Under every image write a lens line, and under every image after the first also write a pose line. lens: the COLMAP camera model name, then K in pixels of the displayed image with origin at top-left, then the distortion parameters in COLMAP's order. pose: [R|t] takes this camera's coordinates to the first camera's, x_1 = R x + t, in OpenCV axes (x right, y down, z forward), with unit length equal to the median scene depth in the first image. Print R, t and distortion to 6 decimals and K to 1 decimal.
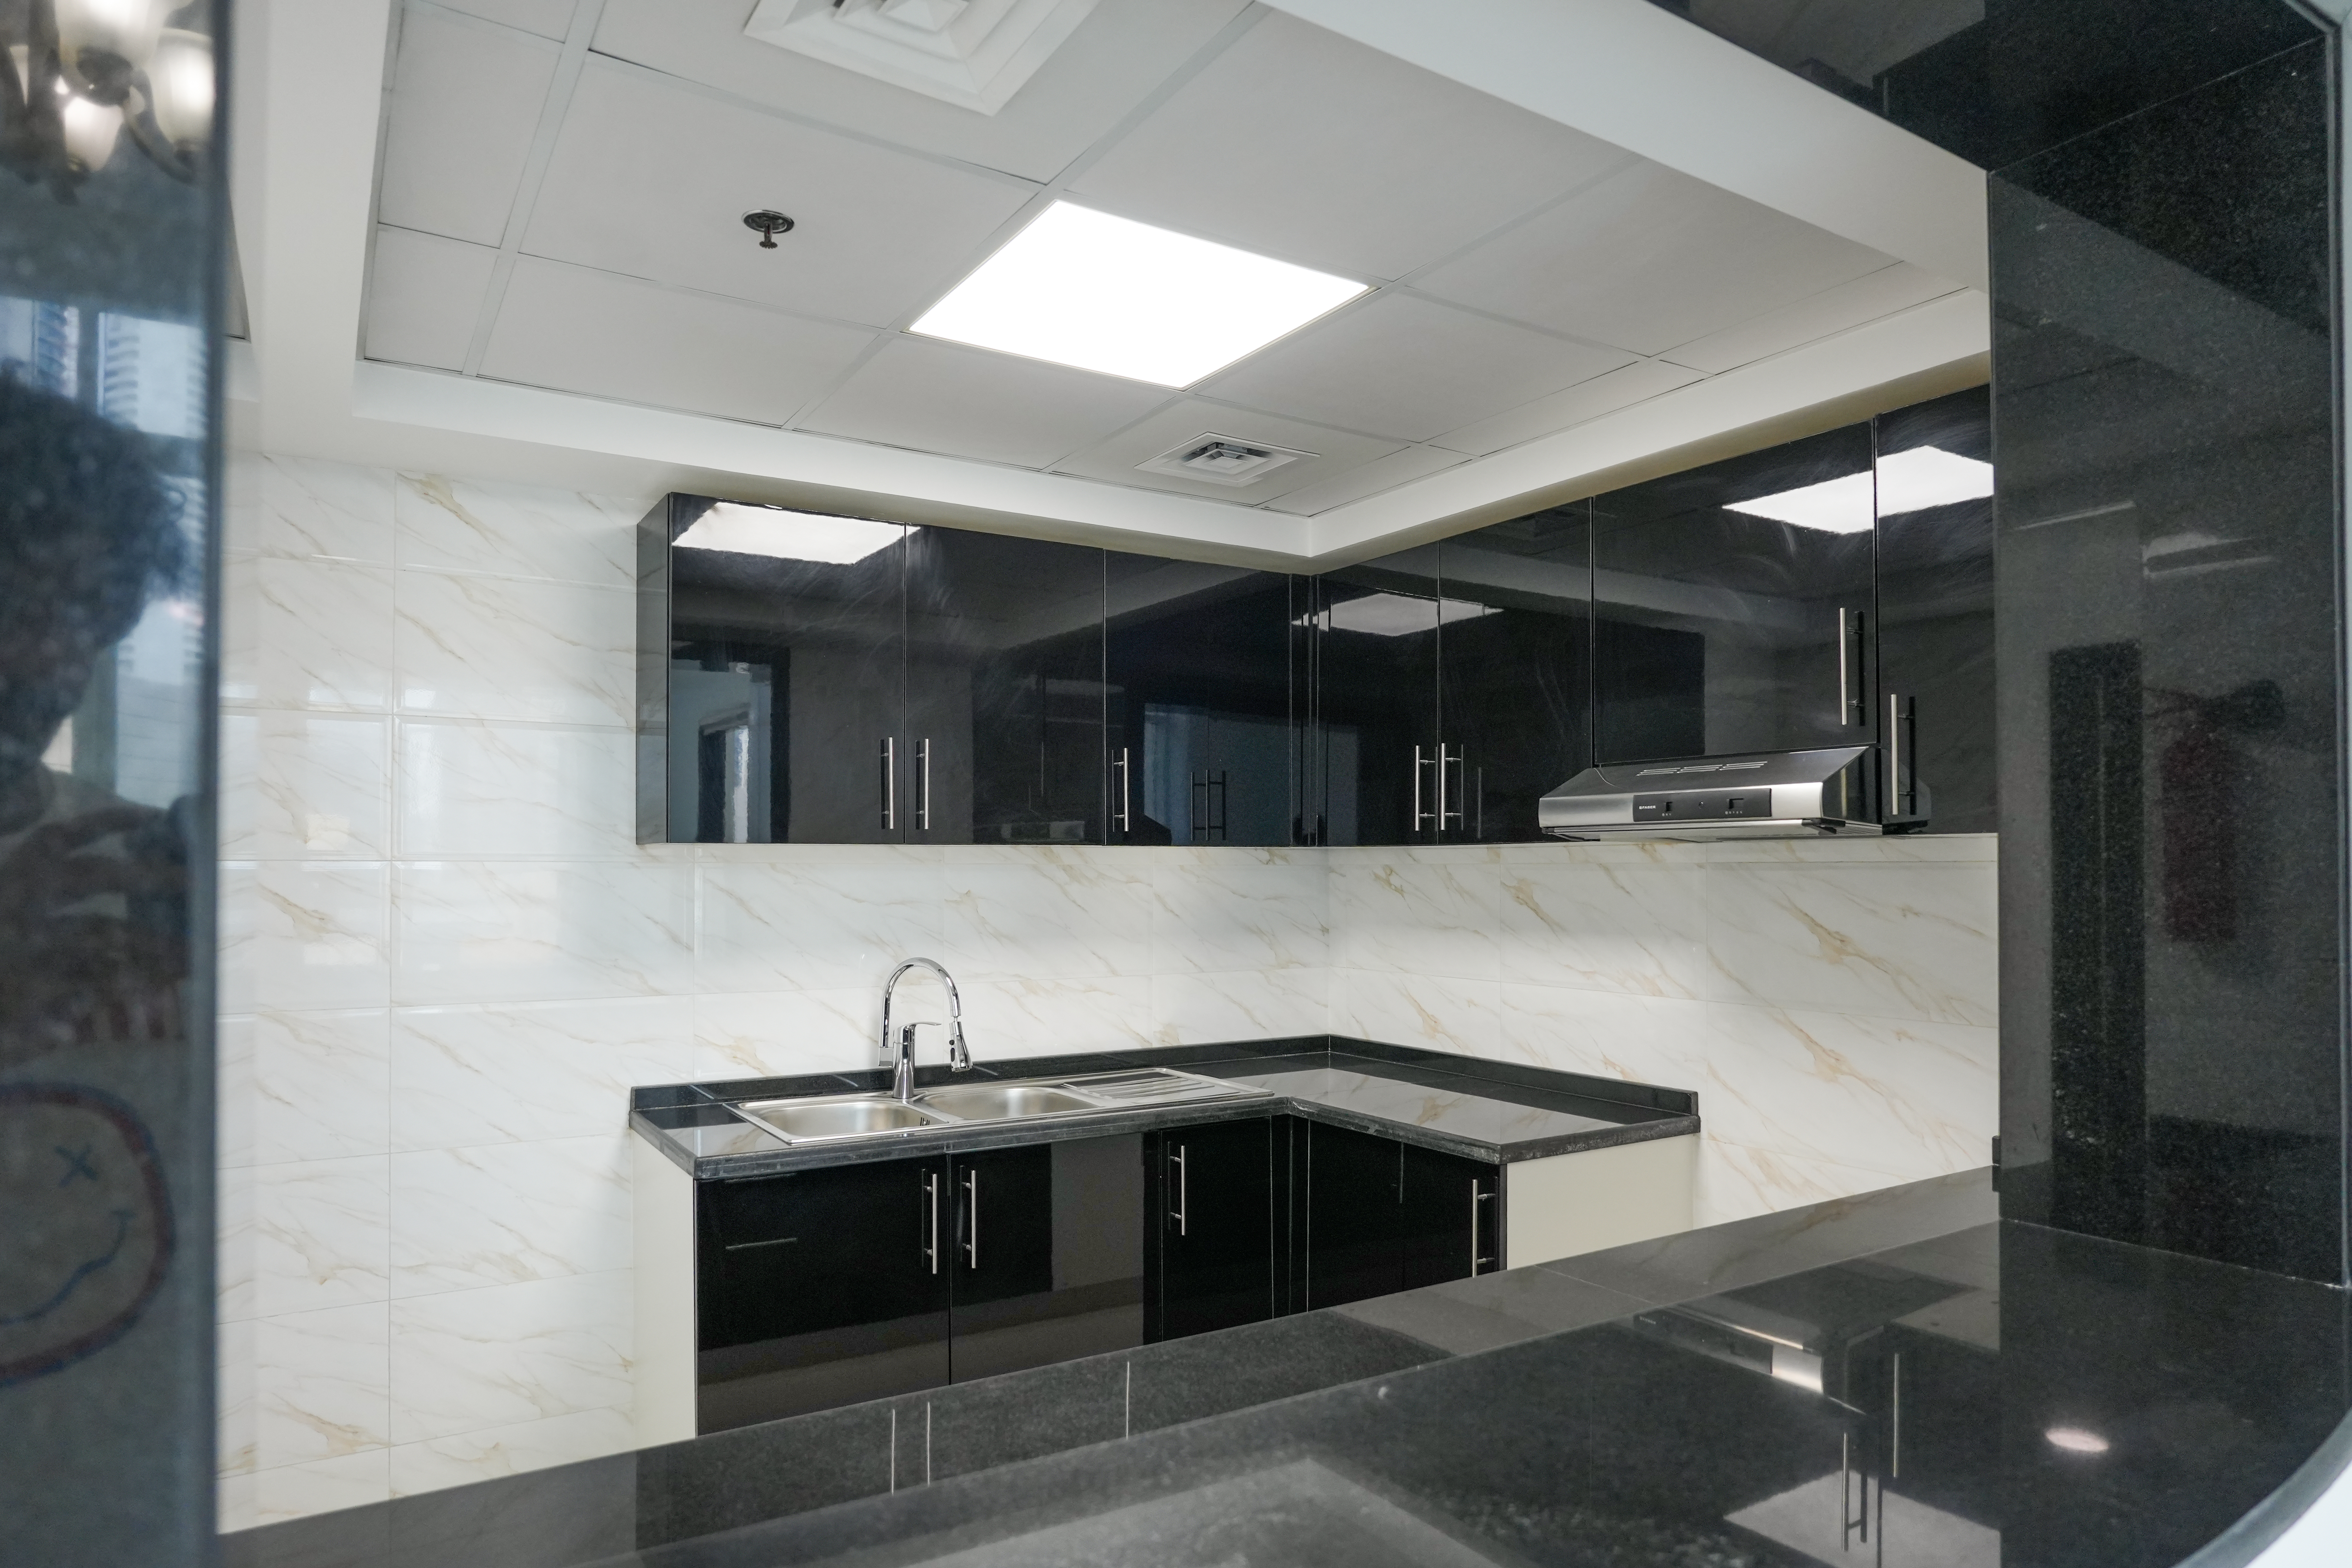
lens RADIAL K [[1320.2, 0, 1131.0], [0, 1320.2, 875.9], [0, 0, 1]] dist [-0.018131, 0.001035]
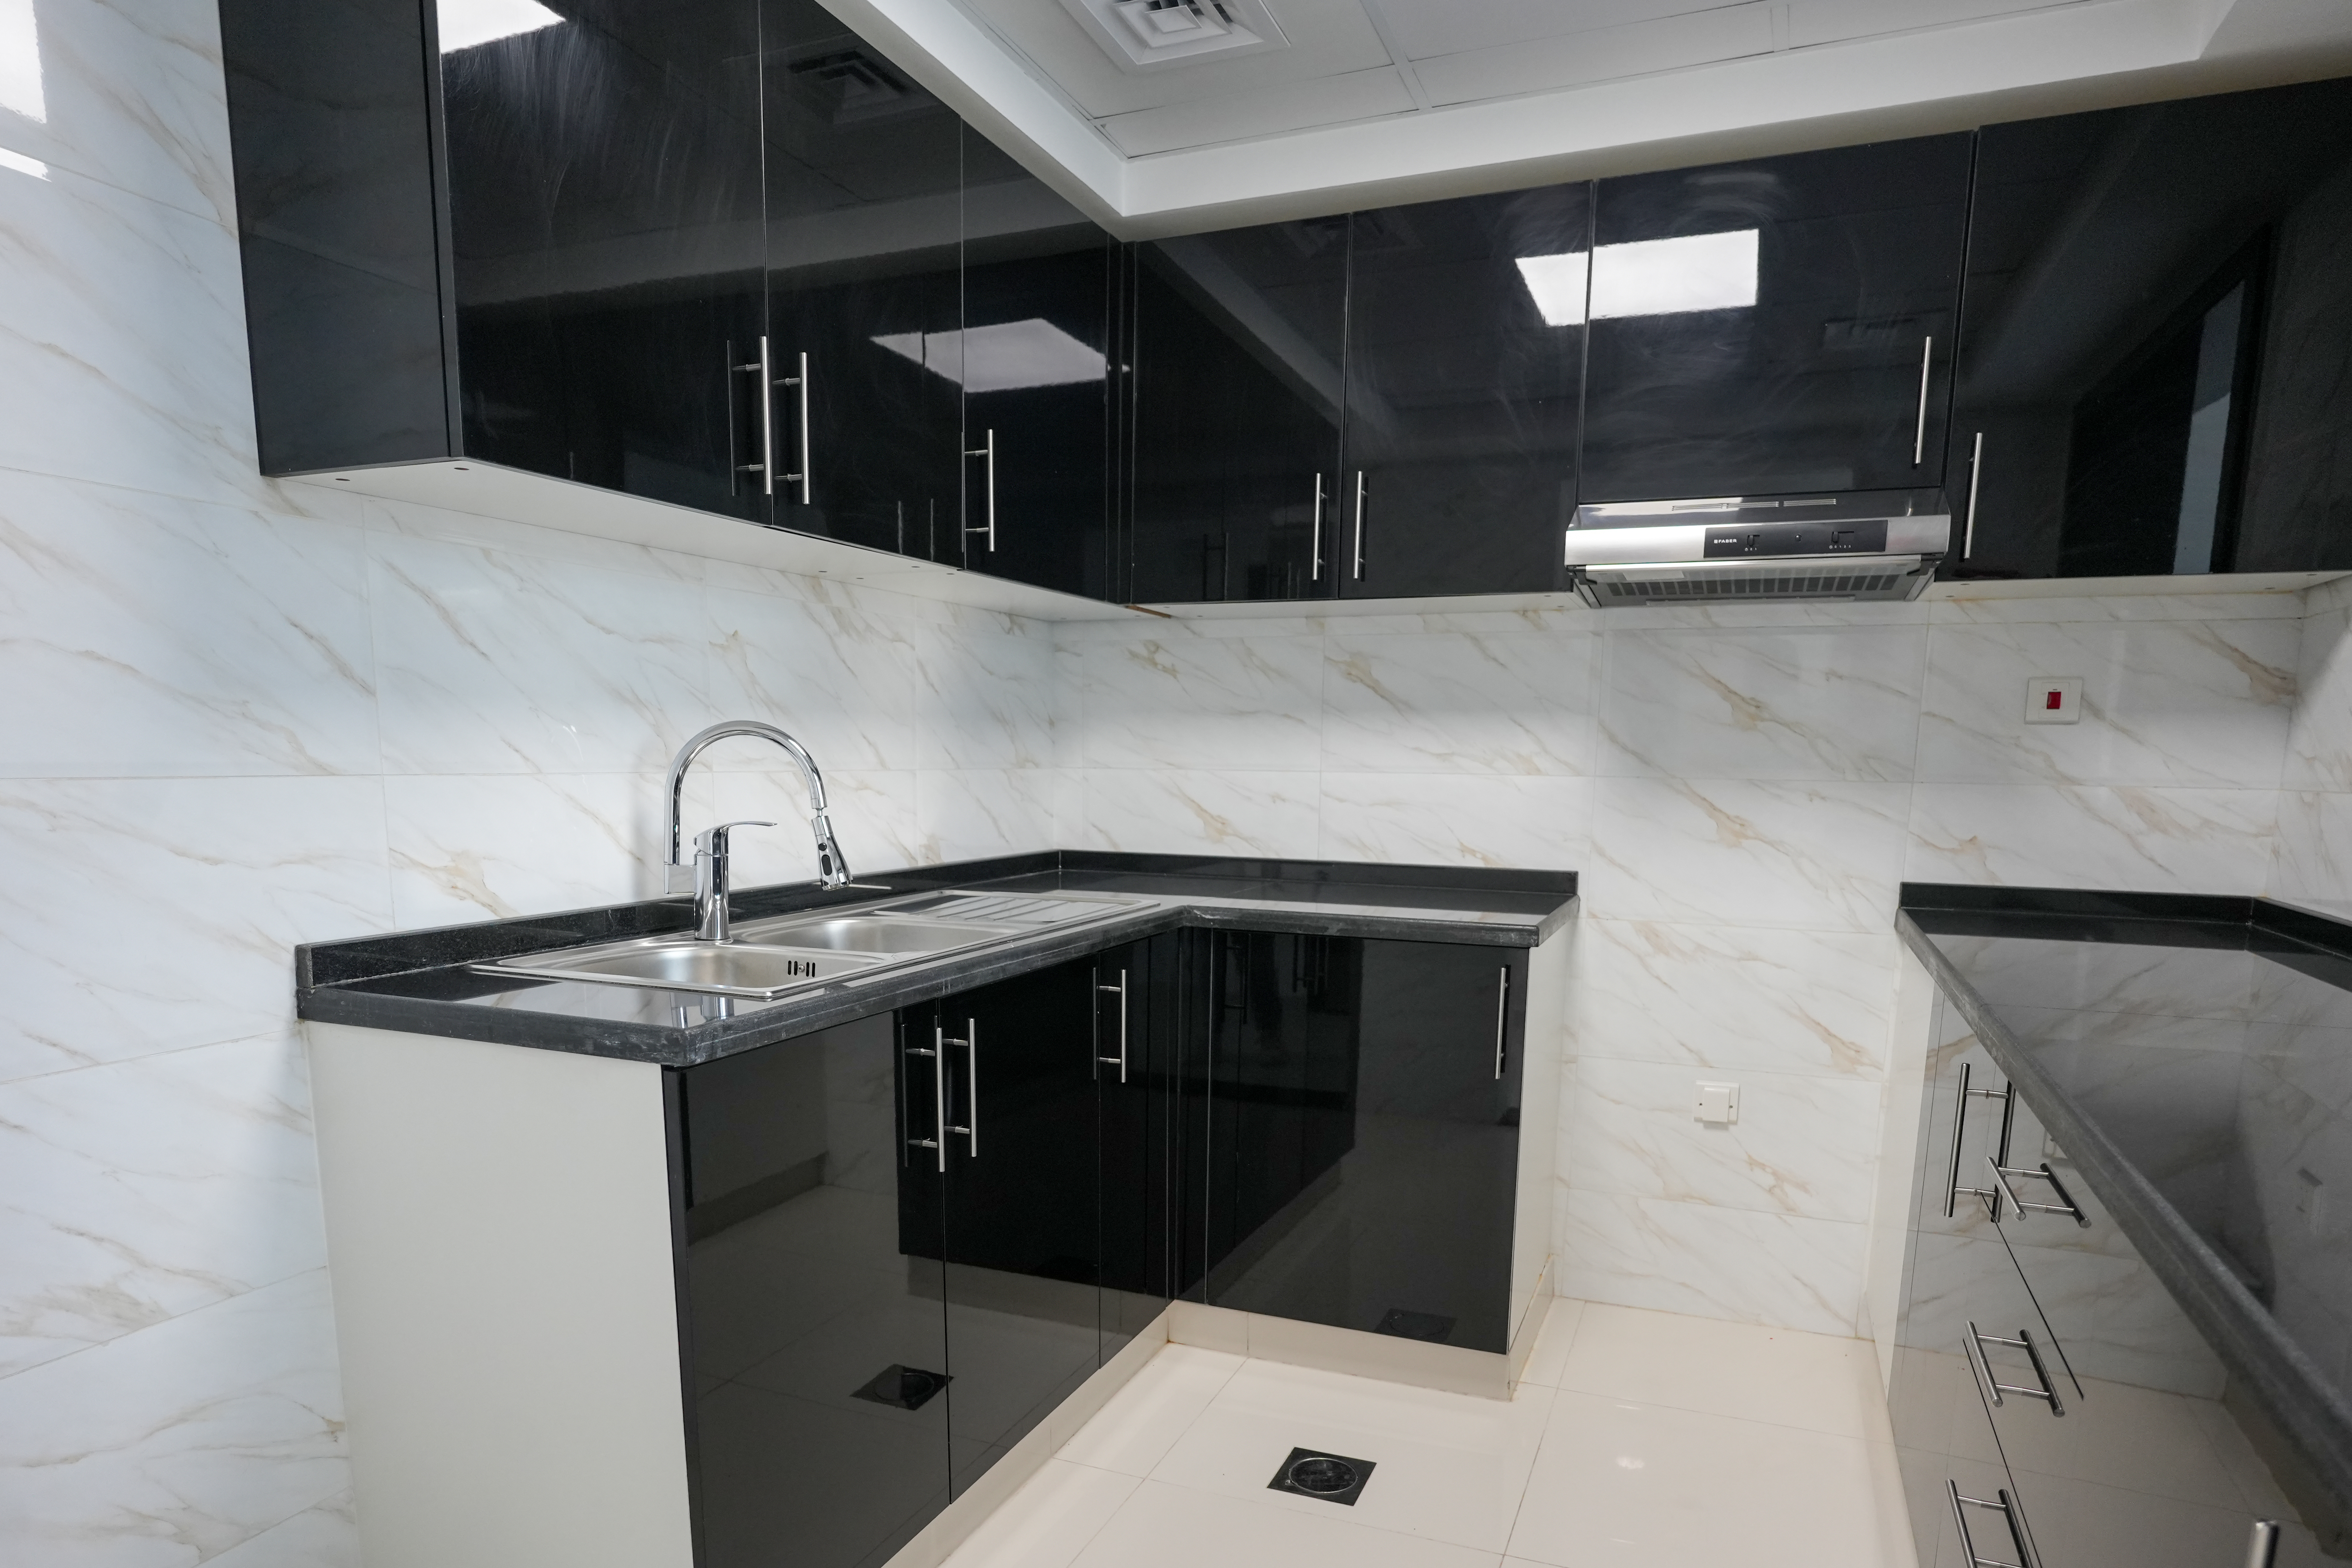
lens RADIAL K [[1368.7, 0, 1175.9], [0, 1368.7, 982.7], [0, 0, 1]] dist [-0.029891, 0.014158]
pose [[0.818233, -0.089206, 0.567924, -0.387116], [-0.009769, 0.985587, 0.168885, 0.075533], [-0.574804, -0.143735, 0.805568, 0.333135]]
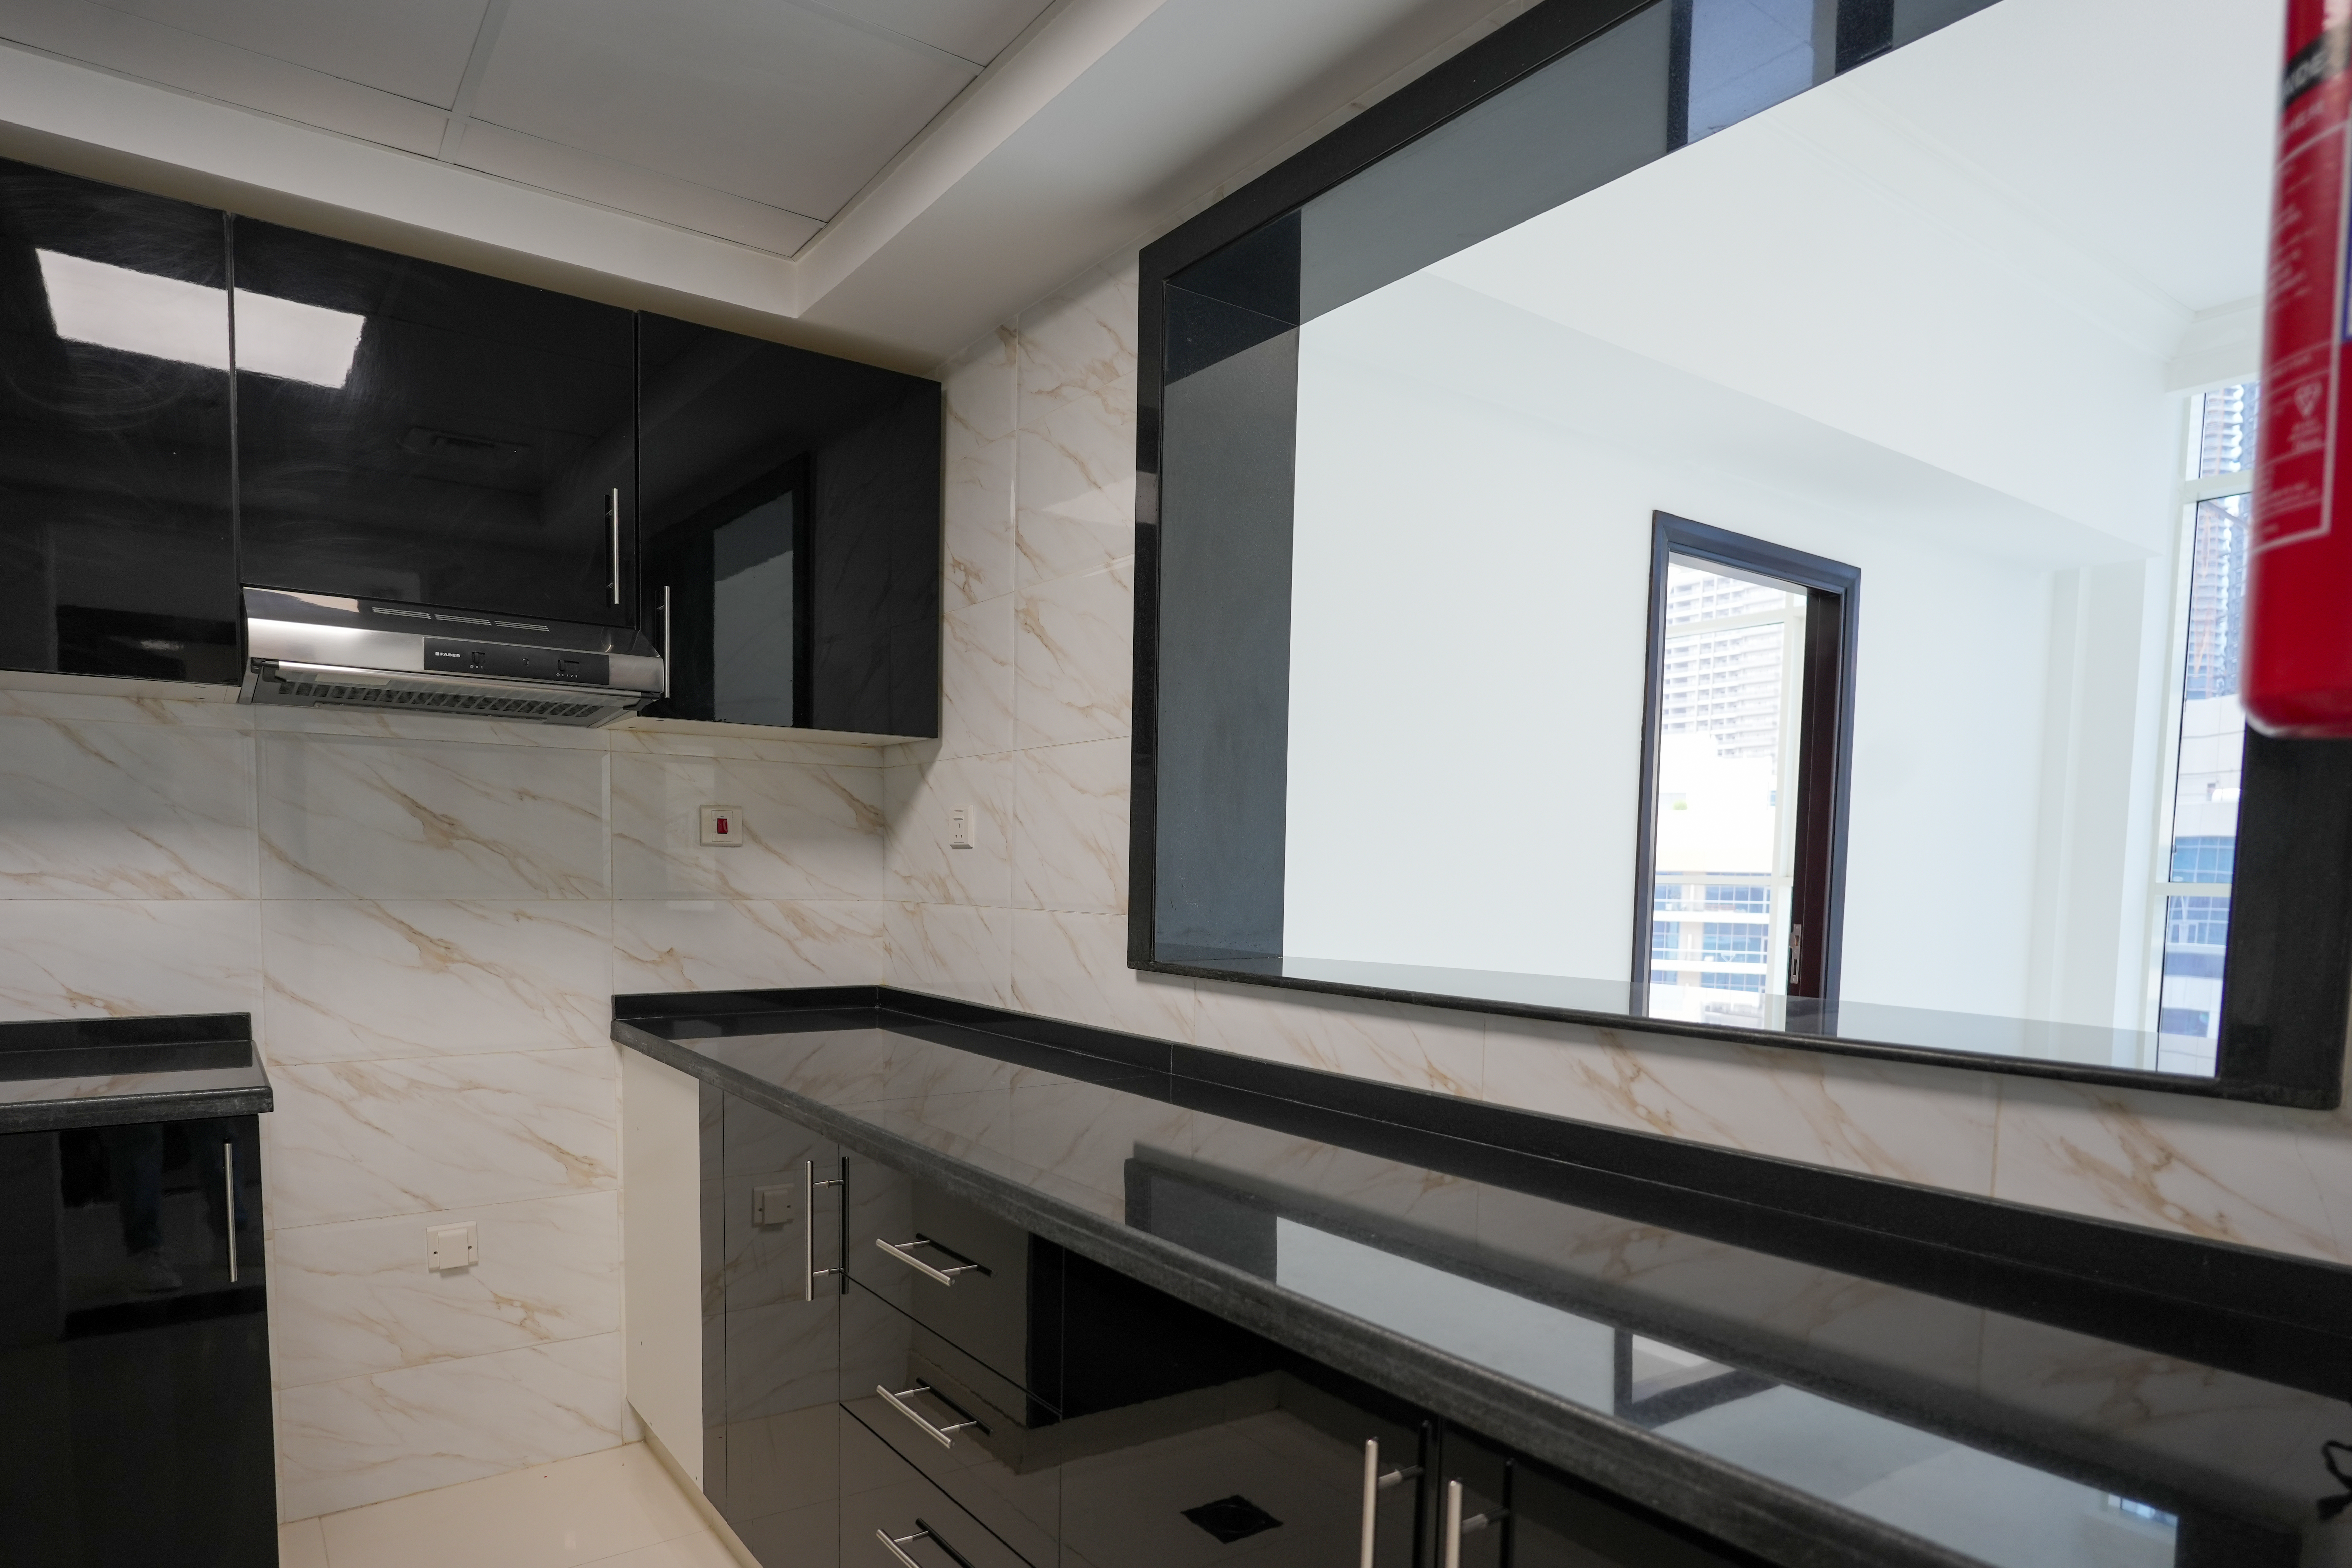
lens RADIAL K [[1371.9, 0, 1181.6], [0, 1371.9, 991.8], [0, 0, 1]] dist [-0.020283, 0.002951]
pose [[-0.063908, -0.091944, 0.993711, -0.436087], [-0.019247, 0.995675, 0.090887, 0.061715], [-0.997770, -0.013318, -0.065402, 0.462780]]
